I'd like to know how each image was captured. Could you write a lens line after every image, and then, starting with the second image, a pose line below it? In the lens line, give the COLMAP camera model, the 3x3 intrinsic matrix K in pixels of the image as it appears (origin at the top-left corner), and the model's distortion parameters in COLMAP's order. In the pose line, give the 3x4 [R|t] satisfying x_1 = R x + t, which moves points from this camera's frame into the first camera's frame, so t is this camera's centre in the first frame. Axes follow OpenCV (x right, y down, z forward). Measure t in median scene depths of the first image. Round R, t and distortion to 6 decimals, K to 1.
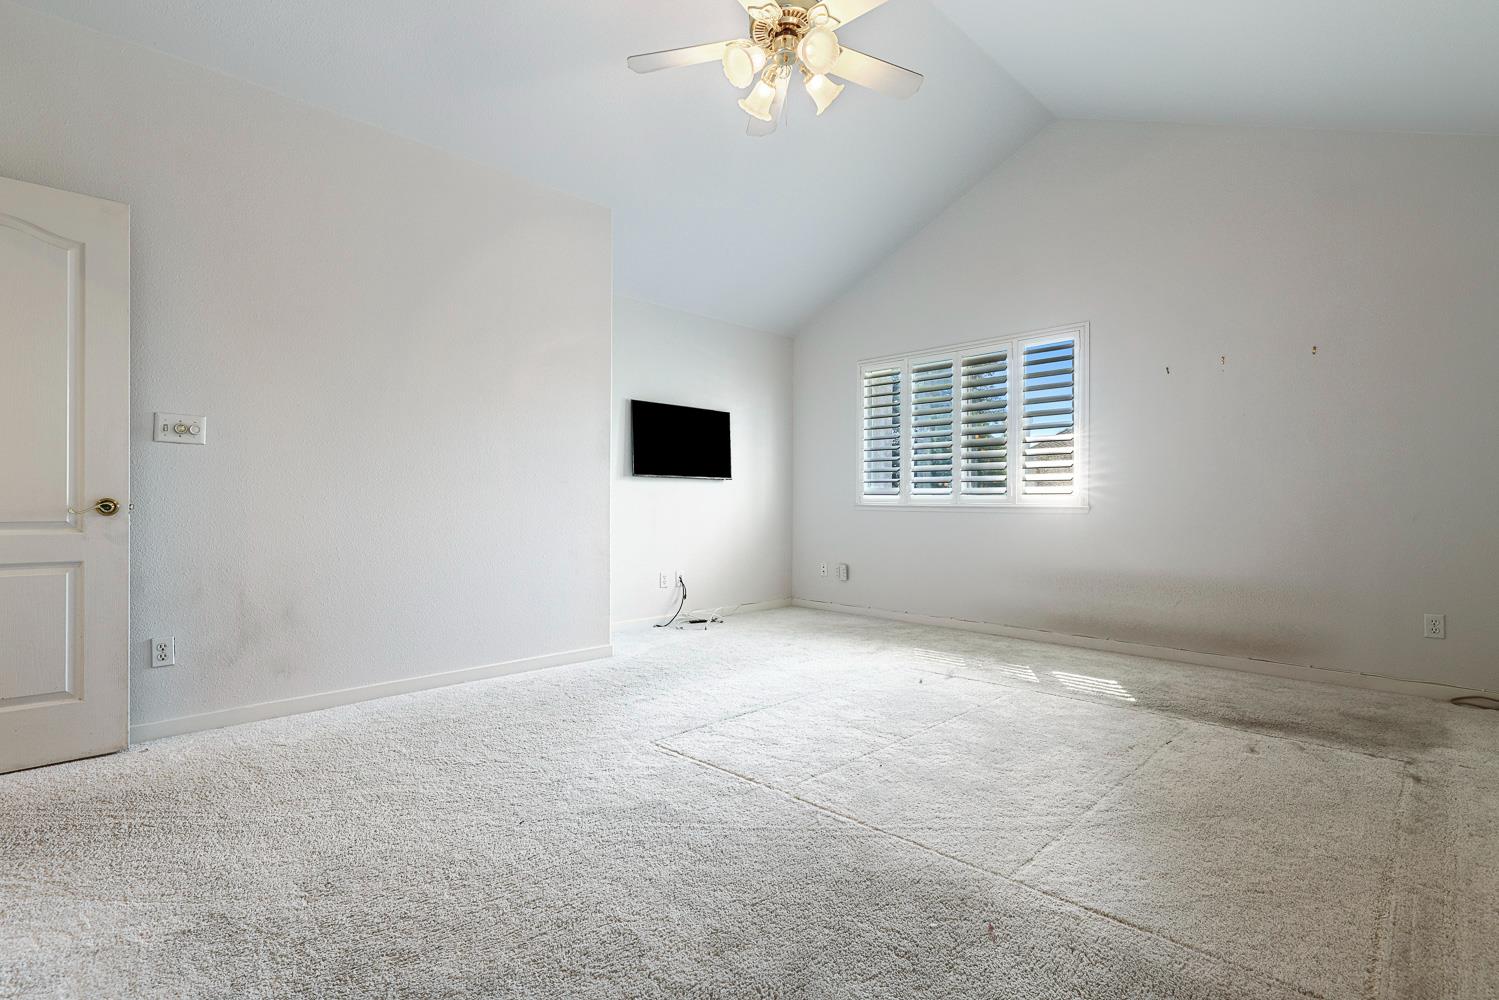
lens RADIAL K [[700.4, 0, 745.2], [0, 700.4, 501.2], [0, 0, 1]] dist [0.002527, 0.001073]
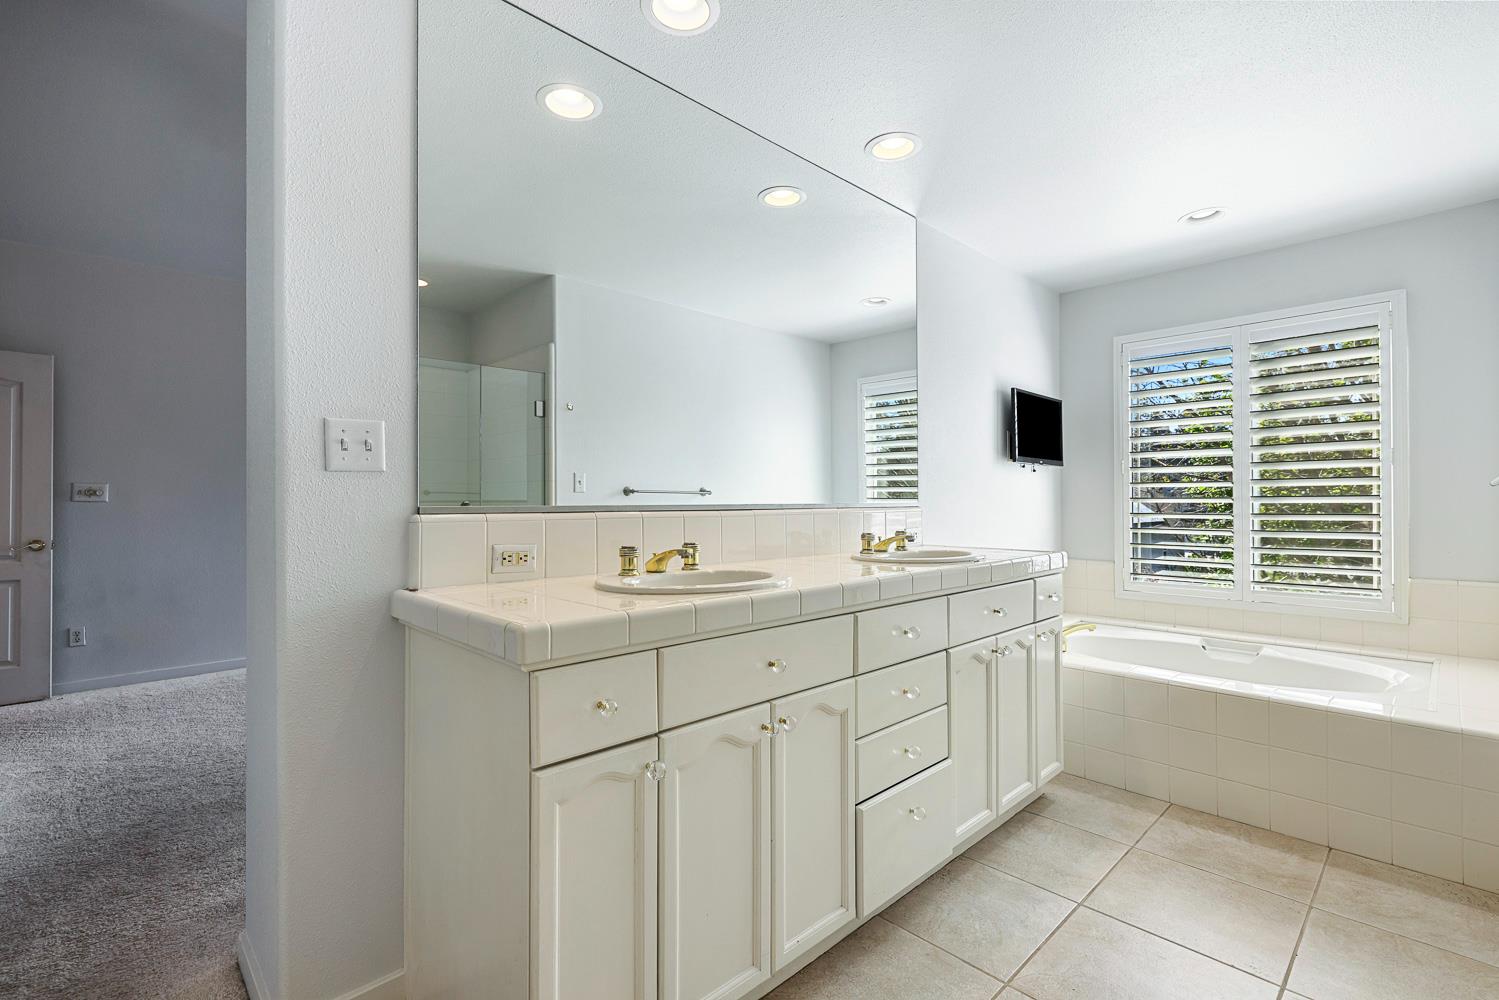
lens RADIAL K [[671.6, 0, 751.4], [0, 671.6, 497.5], [0, 0, 1]] dist [-0.003250, 0.000001]
pose [[0.999977, -0.005878, 0.003265, 0.664383], [0.005916, 0.999913, -0.011753, -0.067785], [-0.003195, 0.011772, 0.999926, -0.491471]]
